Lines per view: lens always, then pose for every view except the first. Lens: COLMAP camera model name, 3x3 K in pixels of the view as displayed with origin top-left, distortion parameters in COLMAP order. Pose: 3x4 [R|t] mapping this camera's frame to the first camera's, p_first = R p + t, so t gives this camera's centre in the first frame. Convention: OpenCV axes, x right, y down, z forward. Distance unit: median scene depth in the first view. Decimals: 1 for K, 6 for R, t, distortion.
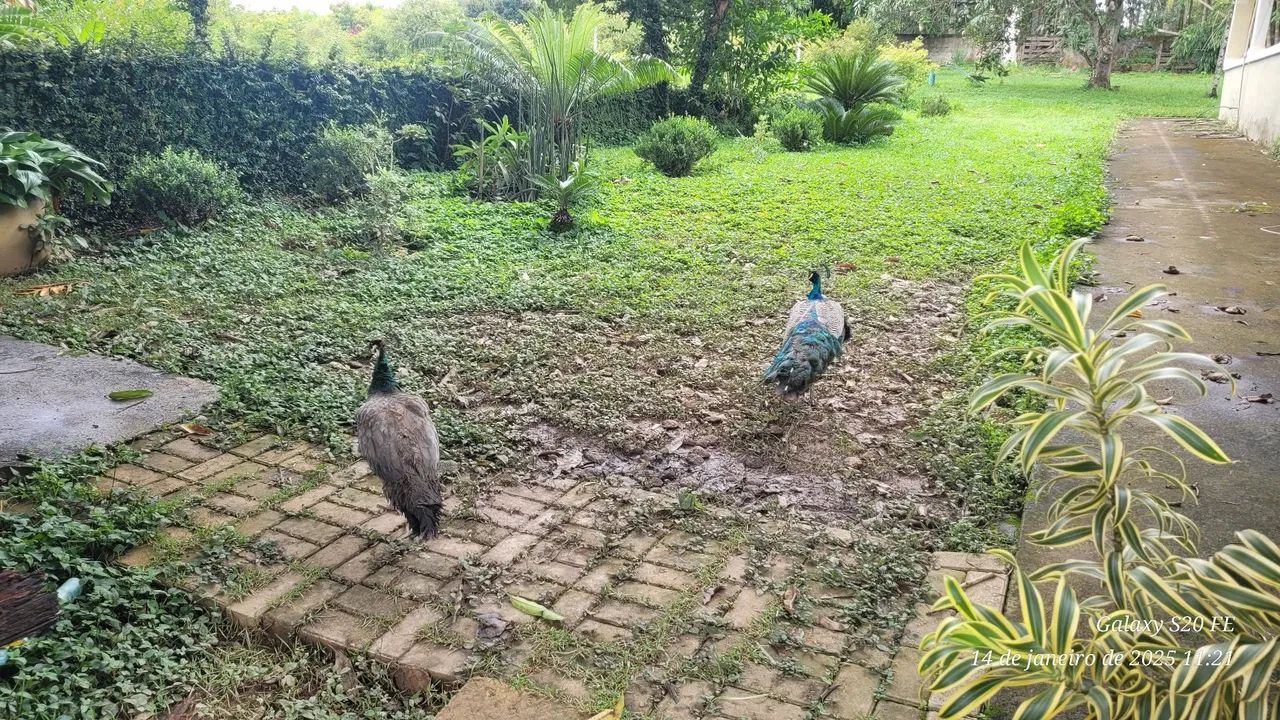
lens RADIAL K [[965.1, 0, 640.0], [0, 965.1, 360.0], [0, 0, 1]] dist [0.081182, -0.040417]
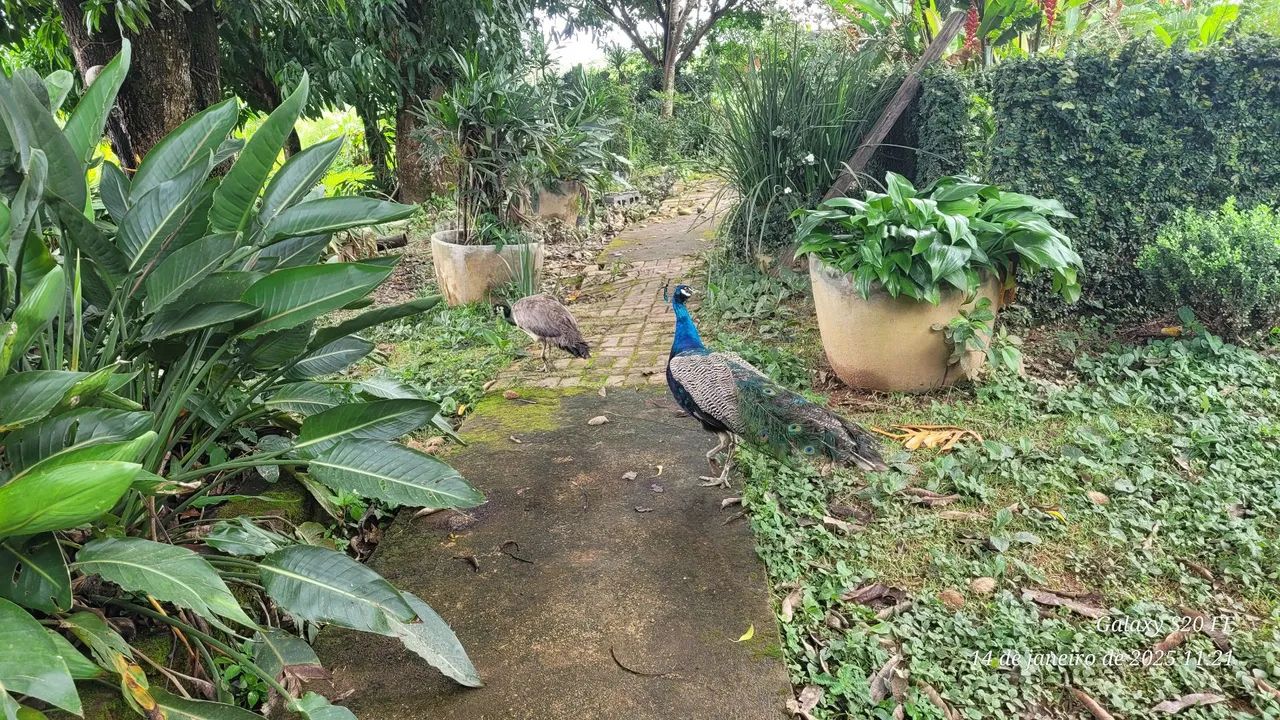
lens RADIAL K [[940.6, 0, 641.4], [0, 940.6, 373.5], [0, 0, 1]] dist [-0.002642, -0.002168]
pose [[0.442588, 0.192207, -0.875884, -0.117228], [-0.178073, 0.976144, 0.124228, -0.111743], [0.878866, 0.100989, 0.466257, 0.407280]]
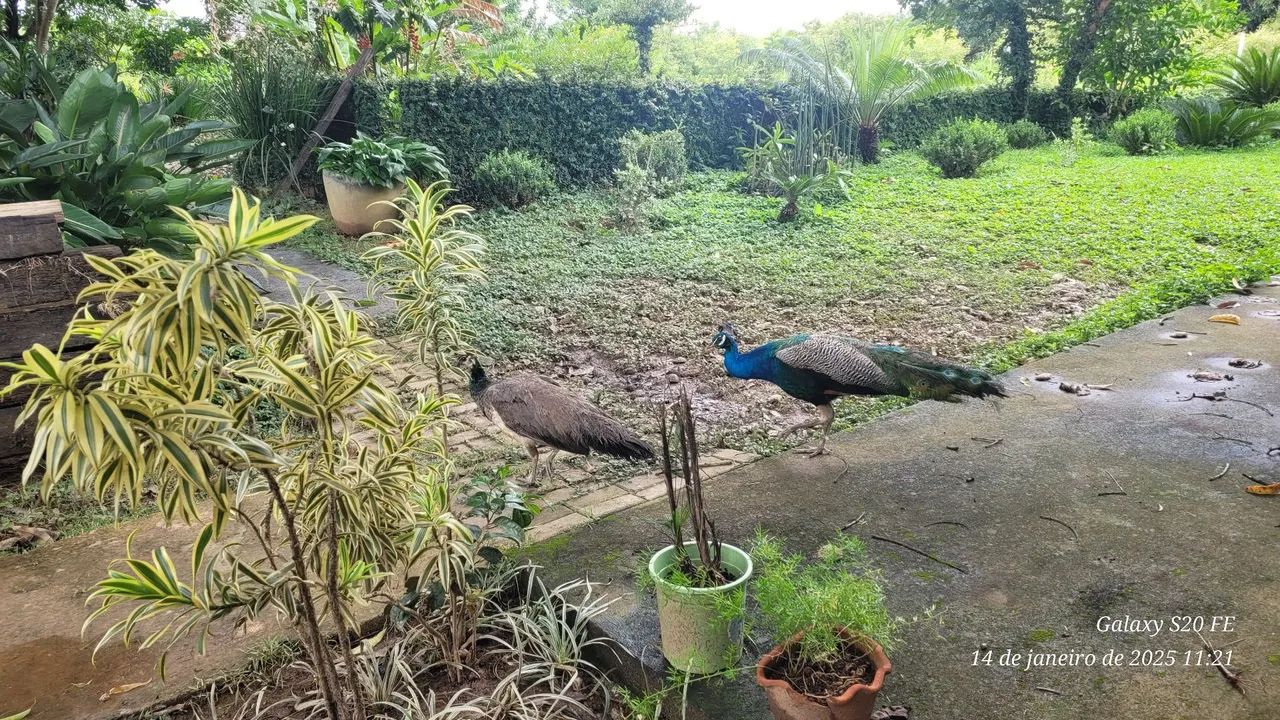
lens RADIAL K [[965.1, 0, 640.0], [0, 965.1, 360.0], [0, 0, 1]] dist [0.081182, -0.040417]
pose [[0.884043, 0.105920, -0.455246, 0.290733], [-0.110028, 0.993773, 0.017554, 0.025555], [0.454271, 0.034571, 0.890192, -0.082045]]
